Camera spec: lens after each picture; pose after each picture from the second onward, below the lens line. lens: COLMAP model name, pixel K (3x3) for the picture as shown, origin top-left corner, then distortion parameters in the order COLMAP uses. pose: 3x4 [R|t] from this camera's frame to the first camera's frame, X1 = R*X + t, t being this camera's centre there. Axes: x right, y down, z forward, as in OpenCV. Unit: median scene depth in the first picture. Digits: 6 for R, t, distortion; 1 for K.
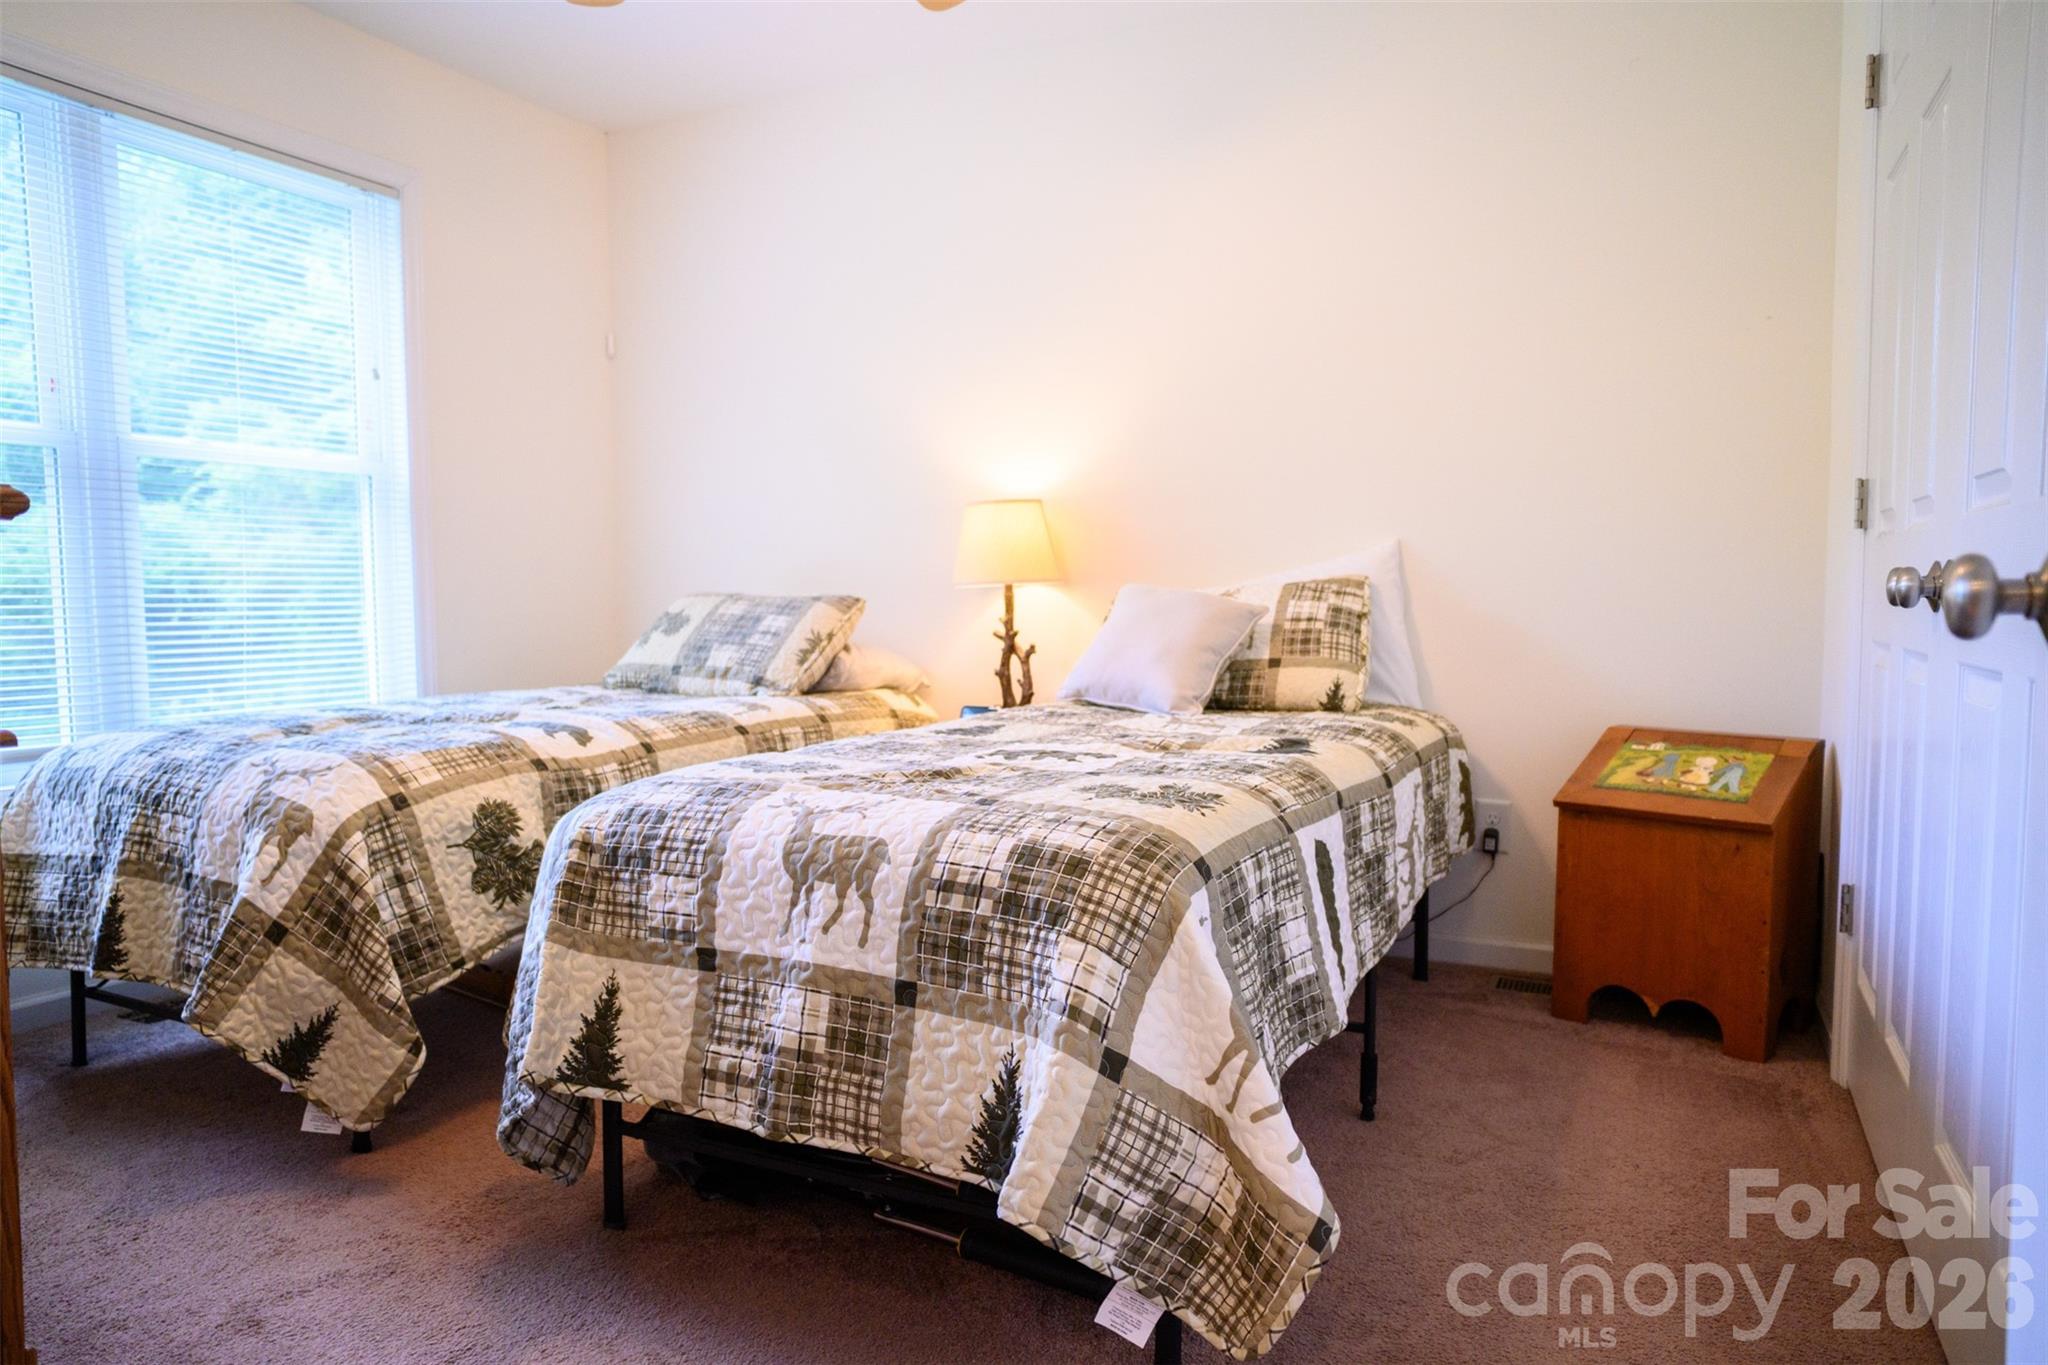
lens RADIAL K [[1340.0, 0, 1024.0], [0, 1340.0, 682.5], [0, 0, 1]] dist [0.000187, 0.000523]
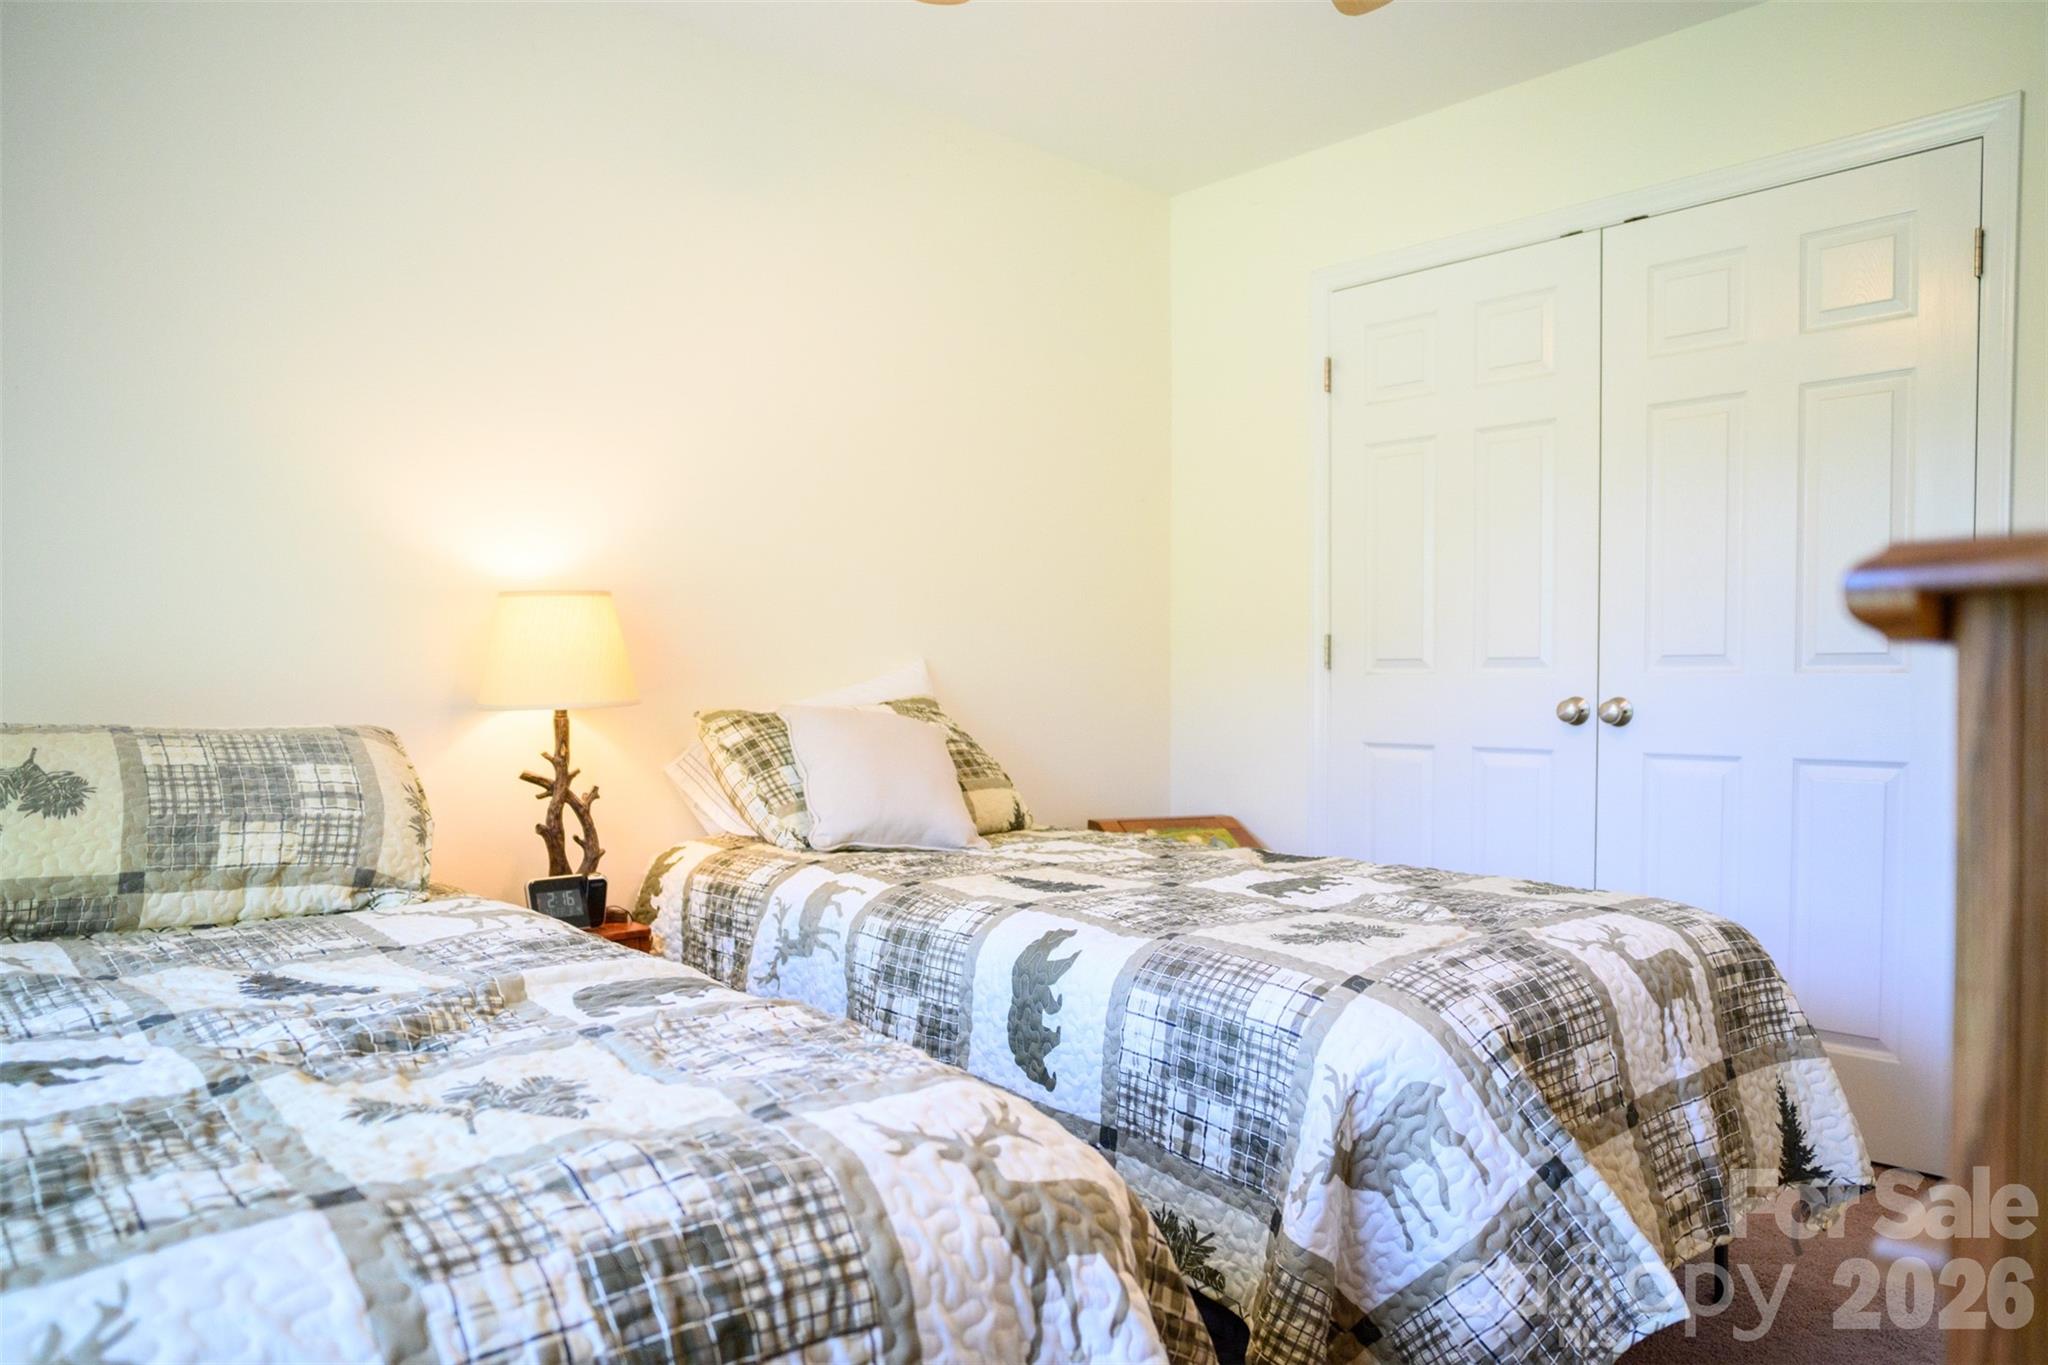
lens RADIAL K [[1340.0, 0, 1024.0], [0, 1340.0, 682.5], [0, 0, 1]] dist [0.000187, 0.000523]
pose [[0.327123, 0.012775, 0.944896, -0.630433], [0.057041, 0.997818, -0.033238, -0.048588], [-0.943259, 0.064771, 0.325680, 0.518712]]
